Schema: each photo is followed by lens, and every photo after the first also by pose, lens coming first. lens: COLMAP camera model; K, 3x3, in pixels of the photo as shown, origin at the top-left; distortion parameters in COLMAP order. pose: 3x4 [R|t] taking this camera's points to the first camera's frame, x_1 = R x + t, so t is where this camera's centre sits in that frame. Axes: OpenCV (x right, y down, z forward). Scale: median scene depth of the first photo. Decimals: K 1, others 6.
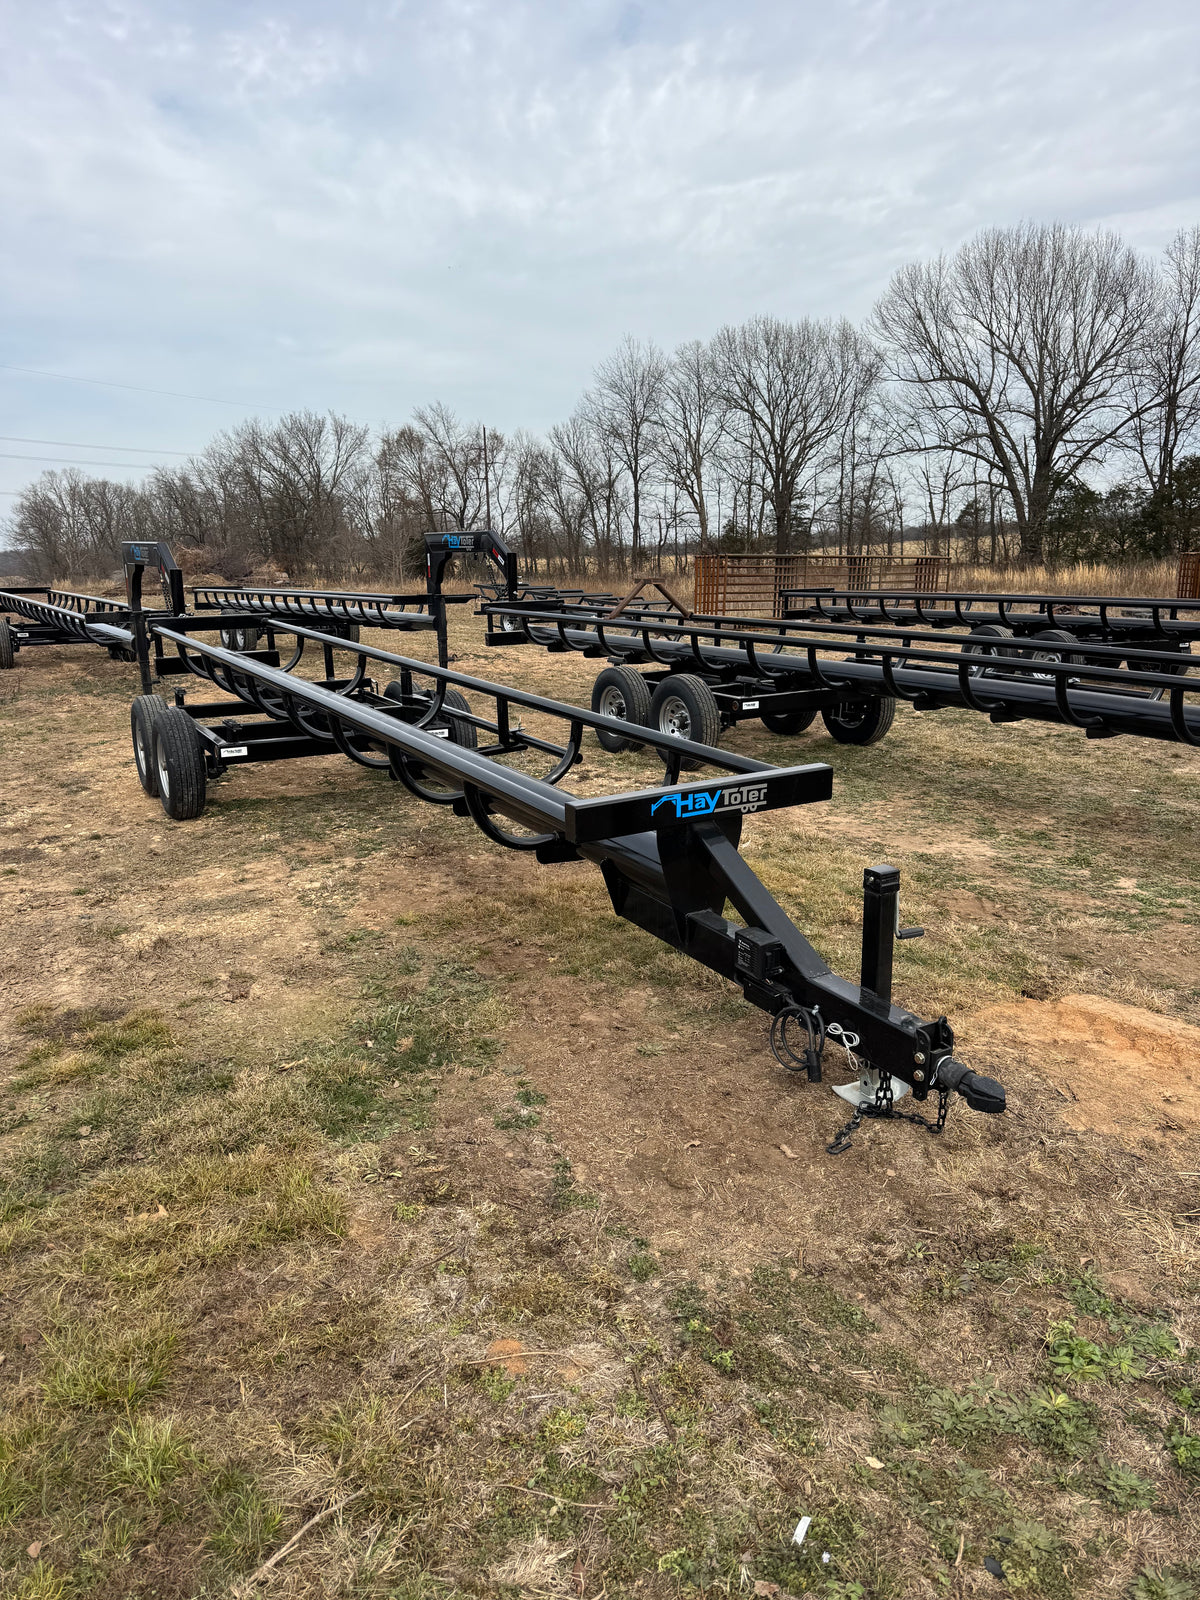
lens RADIAL K [[1131.8, 0, 600.0], [0, 1131.8, 800.0], [0, 0, 1]] dist [0.020983, -0.004589]
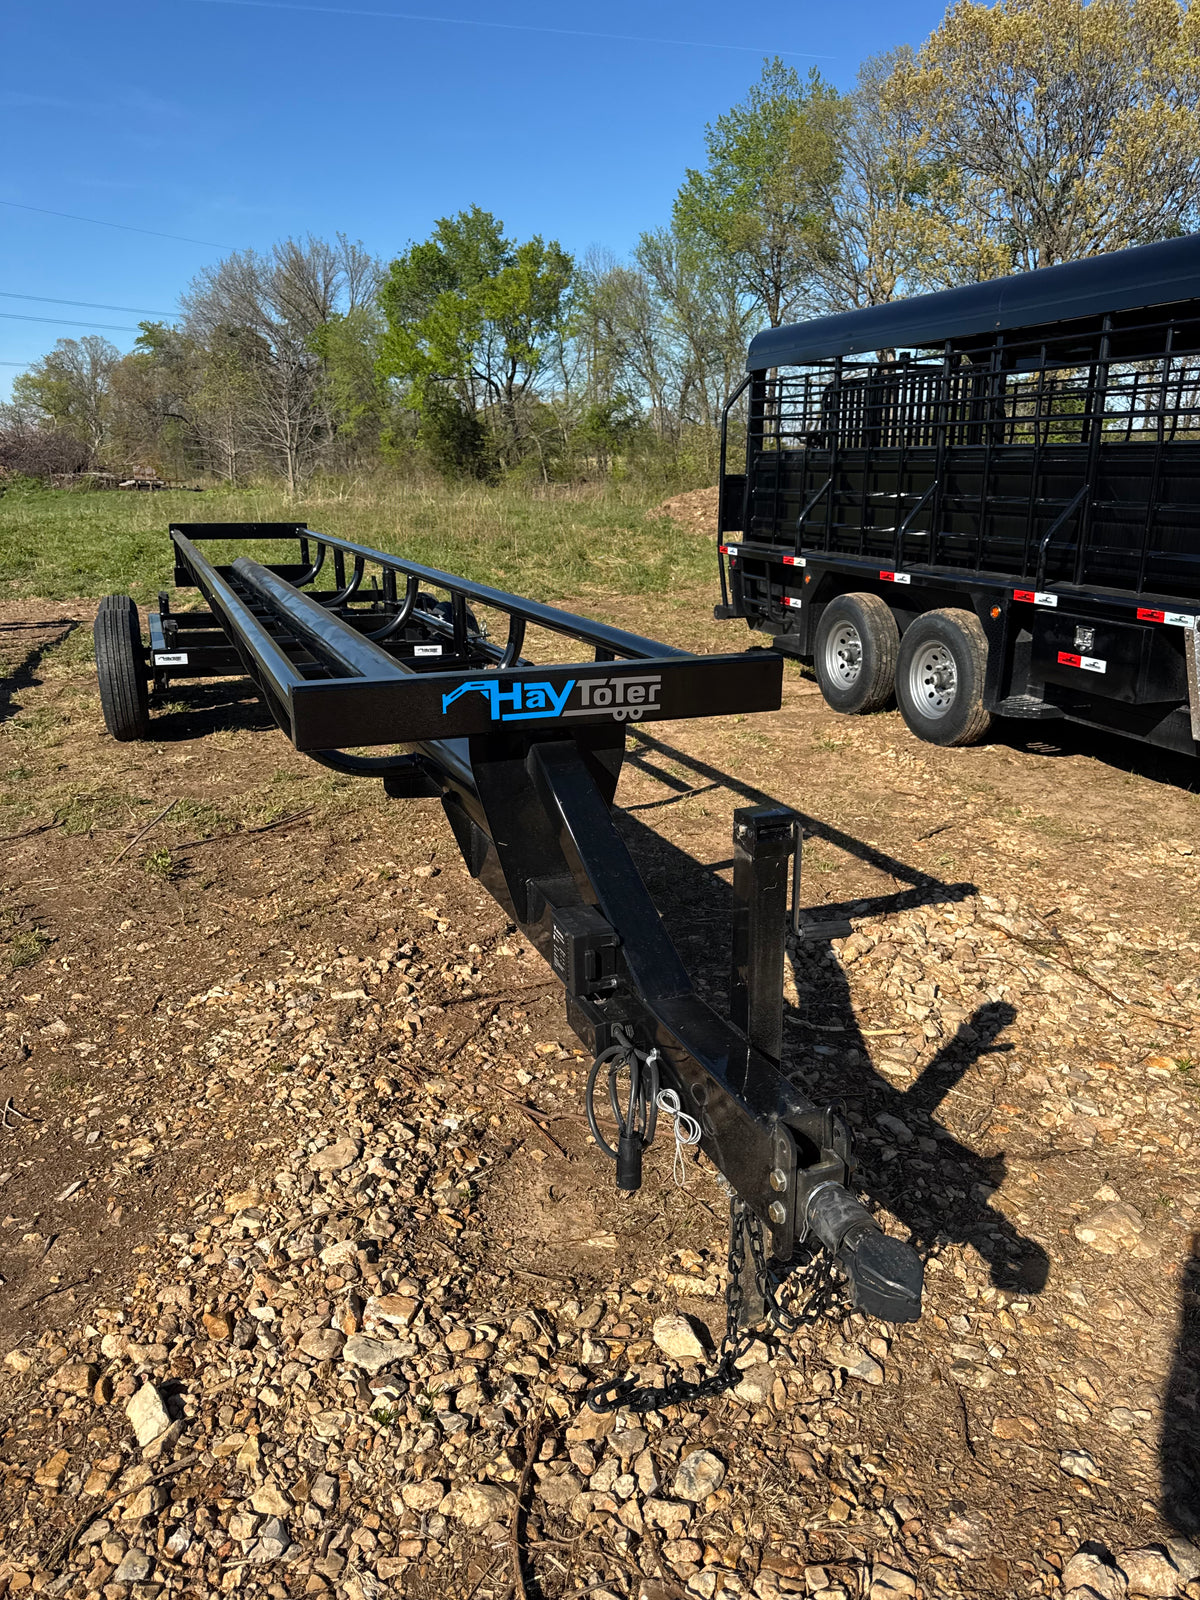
lens RADIAL K [[1149.3, 0, 633.5], [0, 1149.3, 816.6], [0, 0, 1]] dist [0.001065, -0.000537]
pose [[0.991537, 0.051045, -0.119365, 0.211614], [-0.046048, 0.997958, 0.044255, 0.035096], [0.121380, -0.038384, 0.991864, 0.374846]]
